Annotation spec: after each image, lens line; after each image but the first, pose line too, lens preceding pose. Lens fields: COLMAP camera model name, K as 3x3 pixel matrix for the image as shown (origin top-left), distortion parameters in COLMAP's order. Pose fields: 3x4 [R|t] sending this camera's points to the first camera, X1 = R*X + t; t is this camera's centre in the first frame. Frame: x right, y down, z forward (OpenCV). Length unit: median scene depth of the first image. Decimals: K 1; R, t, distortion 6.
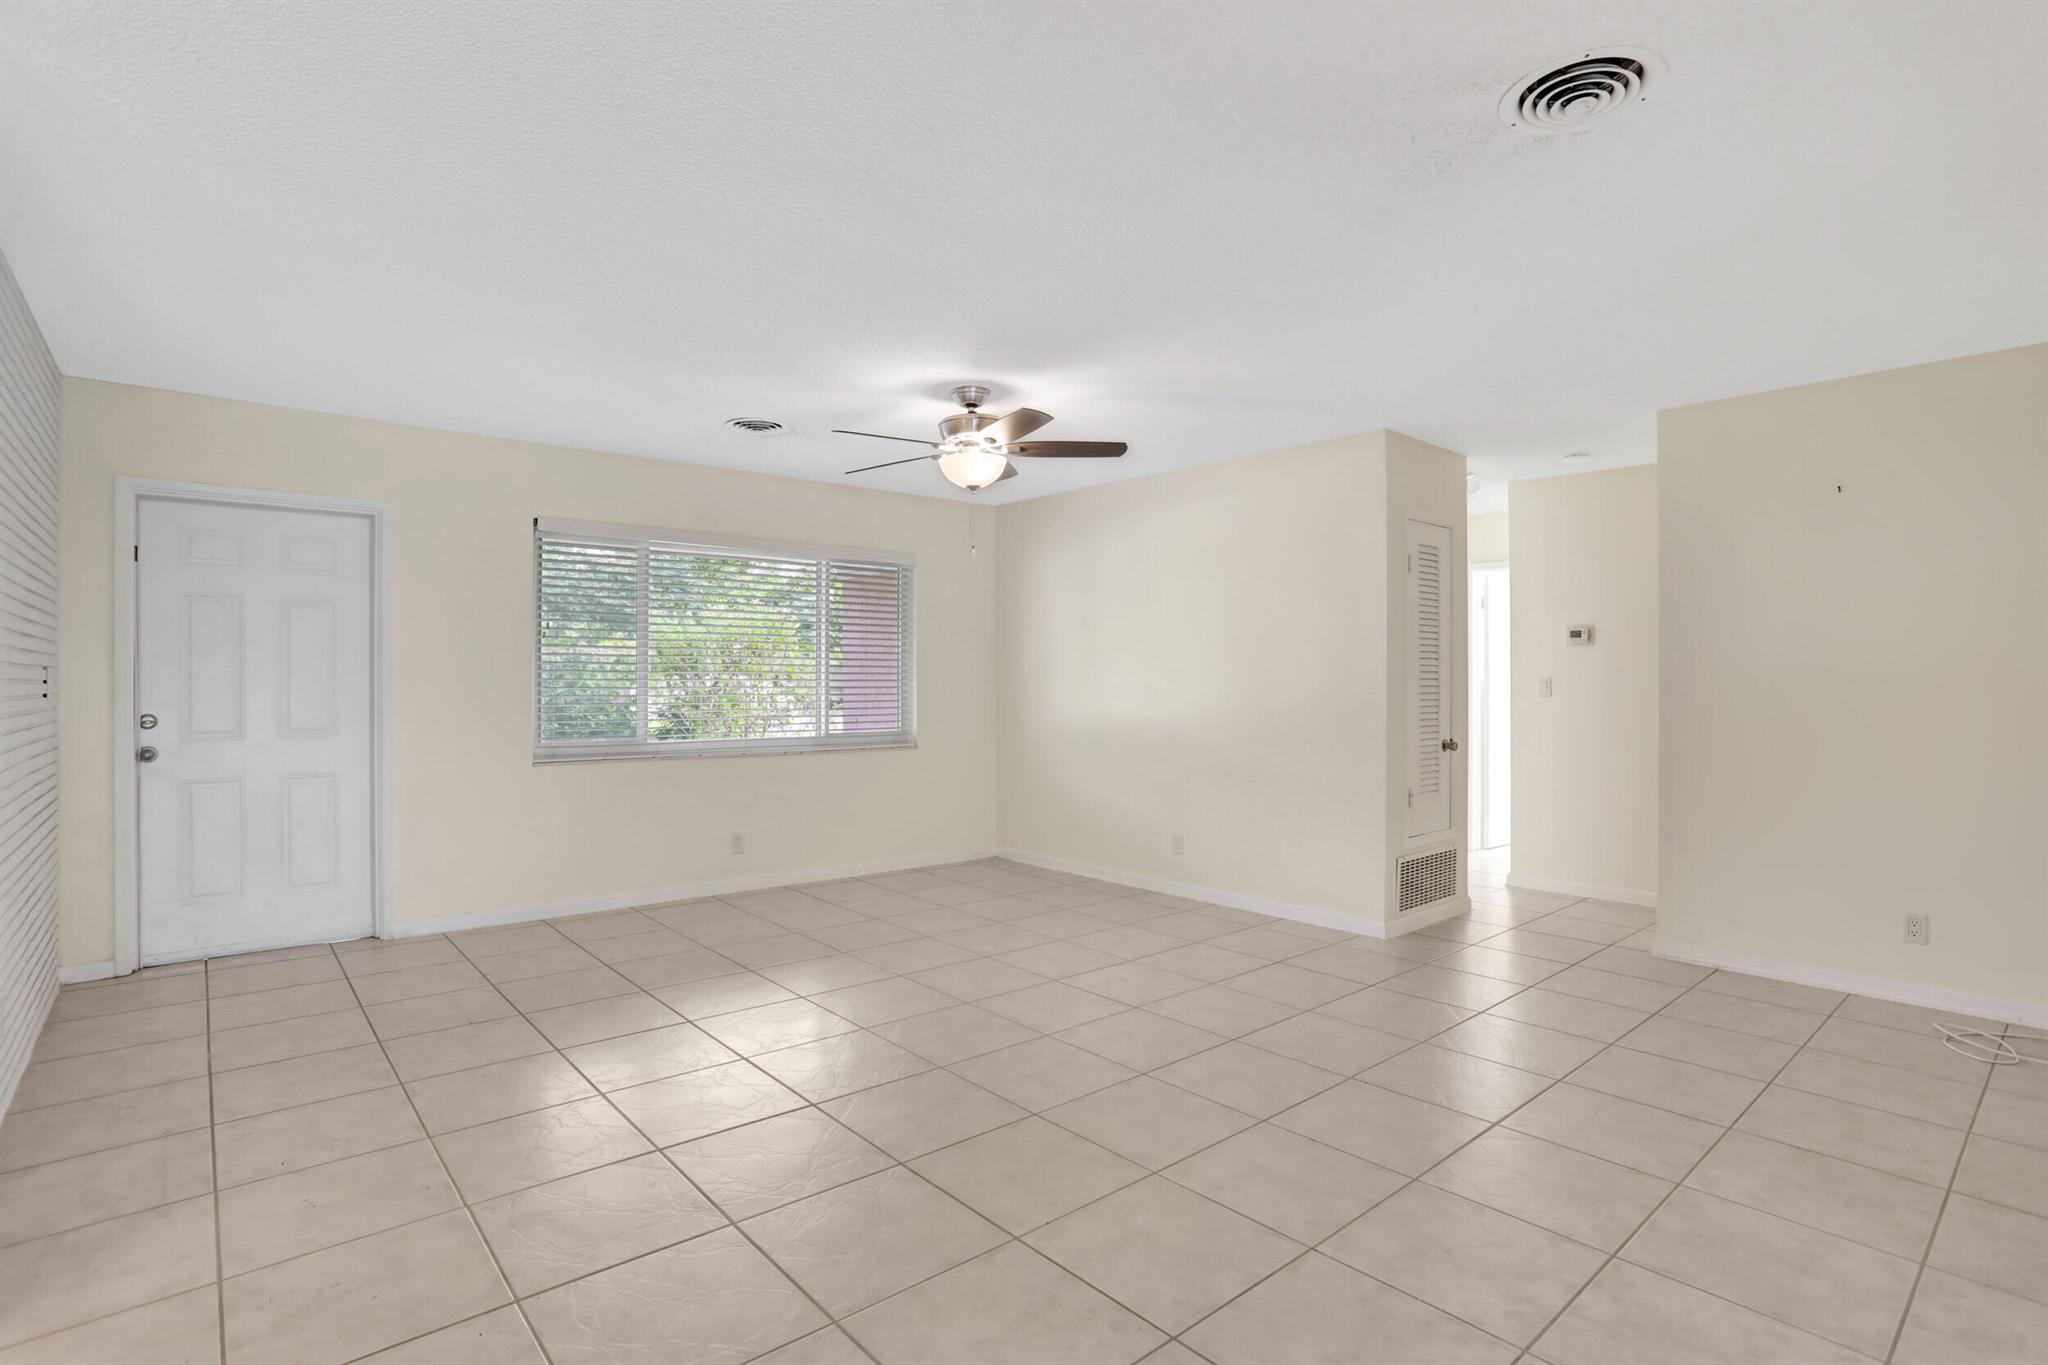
lens RADIAL K [[998.1, 0, 1039.8], [0, 998.1, 681.0], [0, 0, 1]] dist [-0.039466, 0.005811]
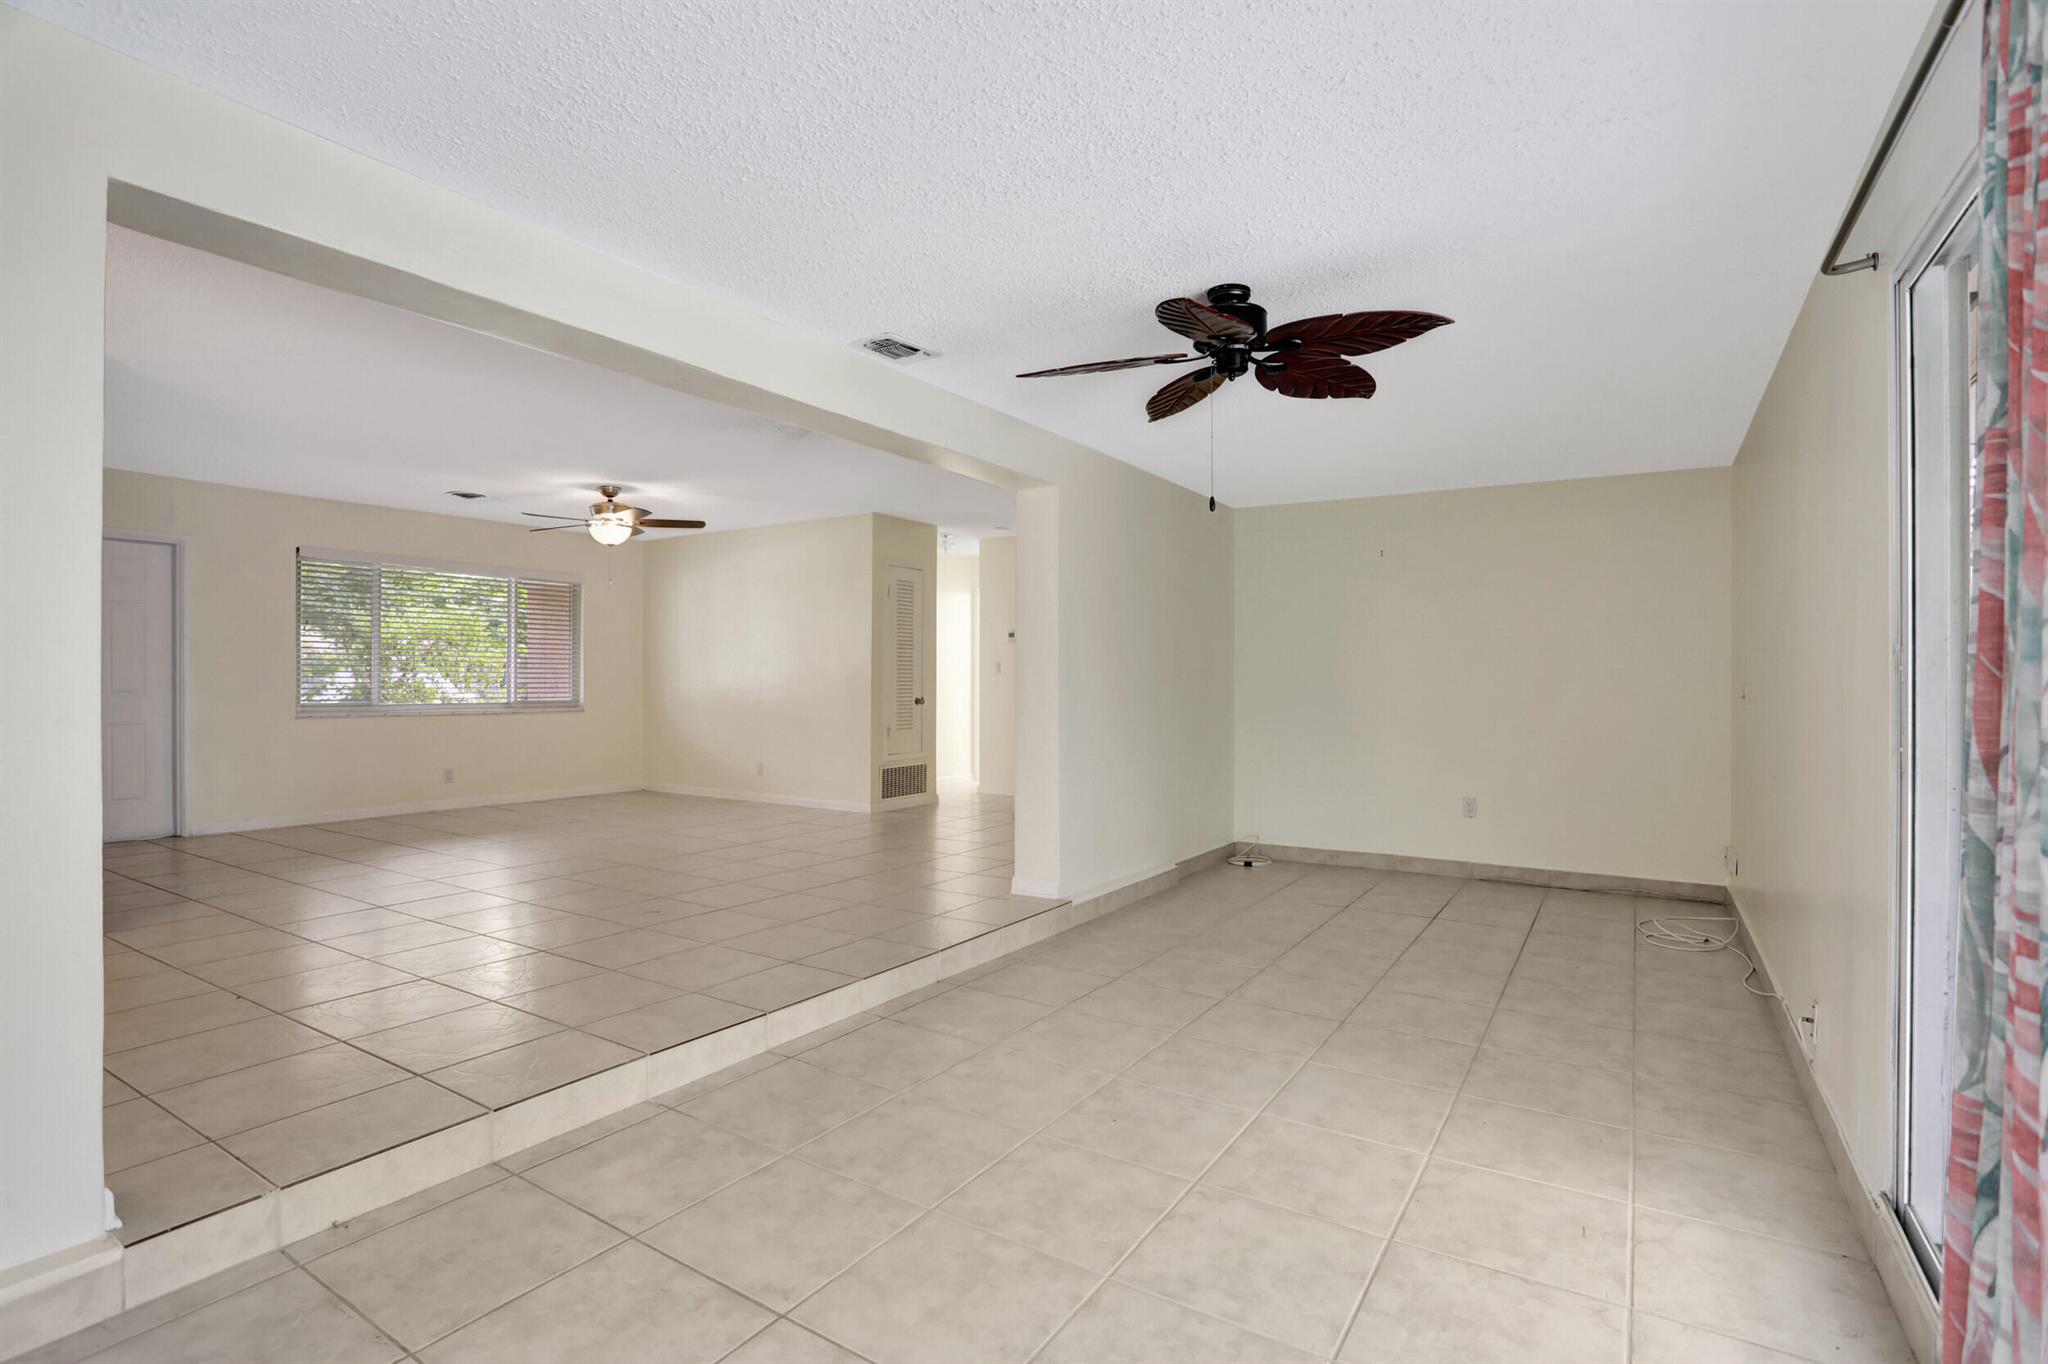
lens RADIAL K [[998.1, 0, 1006.4], [0, 998.1, 675.3], [0, 0, 1]] dist [-0.039466, 0.005811]
pose [[0.967153, -0.000533, 0.254195, 0.127663], [0.002382, 0.999973, -0.006968, 0.034121], [-0.254185, 0.007344, 0.967128, -0.659507]]
